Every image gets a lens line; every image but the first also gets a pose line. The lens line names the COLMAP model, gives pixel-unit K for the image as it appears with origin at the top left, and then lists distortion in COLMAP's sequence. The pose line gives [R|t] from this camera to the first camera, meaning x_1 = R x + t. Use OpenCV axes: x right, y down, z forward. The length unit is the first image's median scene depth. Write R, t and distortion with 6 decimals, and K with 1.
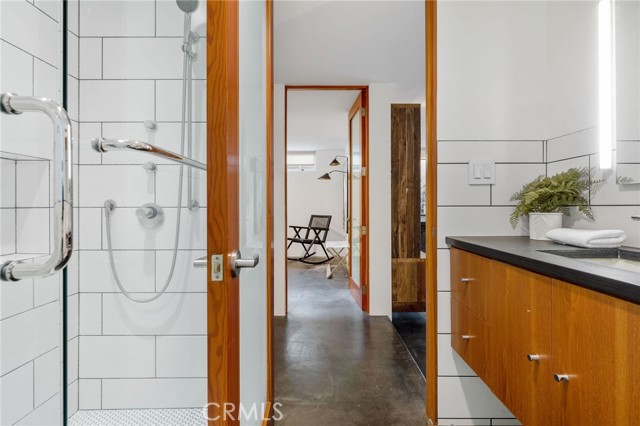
lens RADIAL K [[326.9, 0, 320.3], [0, 326.9, 210.2], [0, 0, 1]] dist [0.002030, -0.000147]
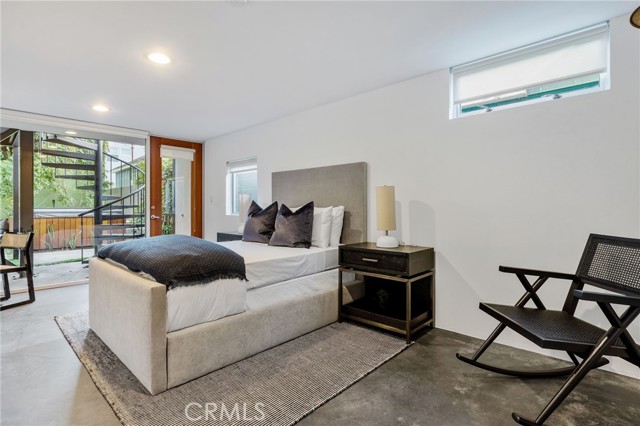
lens RADIAL K [[326.9, 0, 320.4], [0, 326.9, 211.0], [0, 0, 1]] dist [0.002030, -0.000147]
pose [[0.744930, 0.000256, -0.667143, -0.011344], [-0.003896, 0.999985, -0.003967, -0.005004], [0.667132, 0.005555, 0.744919, 0.626105]]
